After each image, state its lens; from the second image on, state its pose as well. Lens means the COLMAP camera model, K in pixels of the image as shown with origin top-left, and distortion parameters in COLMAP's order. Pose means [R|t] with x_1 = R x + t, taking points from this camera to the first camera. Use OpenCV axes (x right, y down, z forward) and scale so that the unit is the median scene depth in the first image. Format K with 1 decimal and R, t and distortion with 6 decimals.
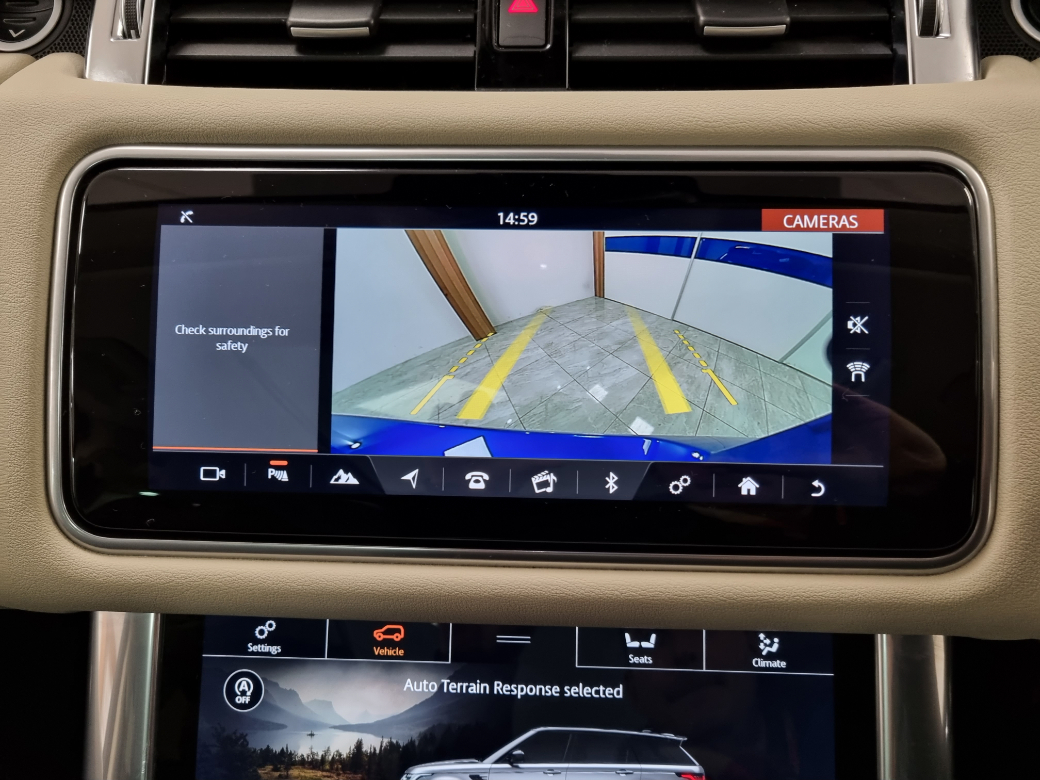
lens RADIAL K [[832.3, 0, 518.5], [0, 832.3, 397.2], [0, 0, 1]] dist [0.036163, -0.001517]
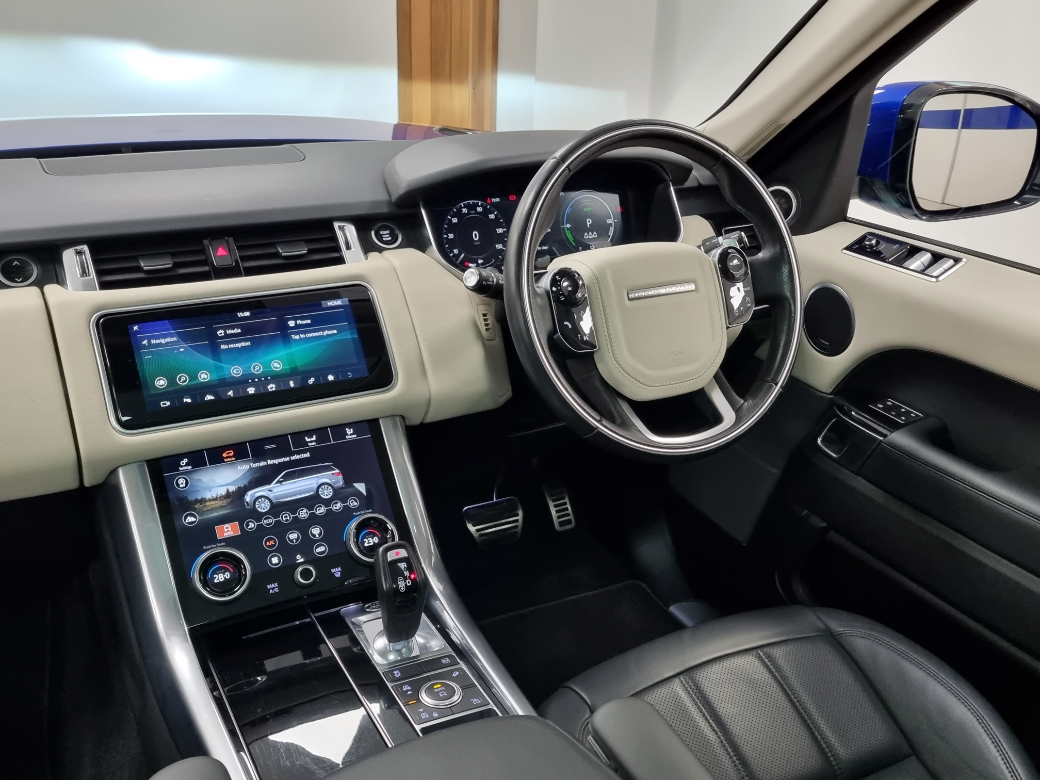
lens RADIAL K [[832.3, 0, 518.5], [0, 832.3, 397.2], [0, 0, 1]] dist [0.036163, -0.001517]
pose [[0.843001, -0.186978, 0.504369, -0.753808], [0.276357, 0.954982, -0.107874, 0.702935], [-0.461494, 0.230324, 0.856723, -2.098772]]
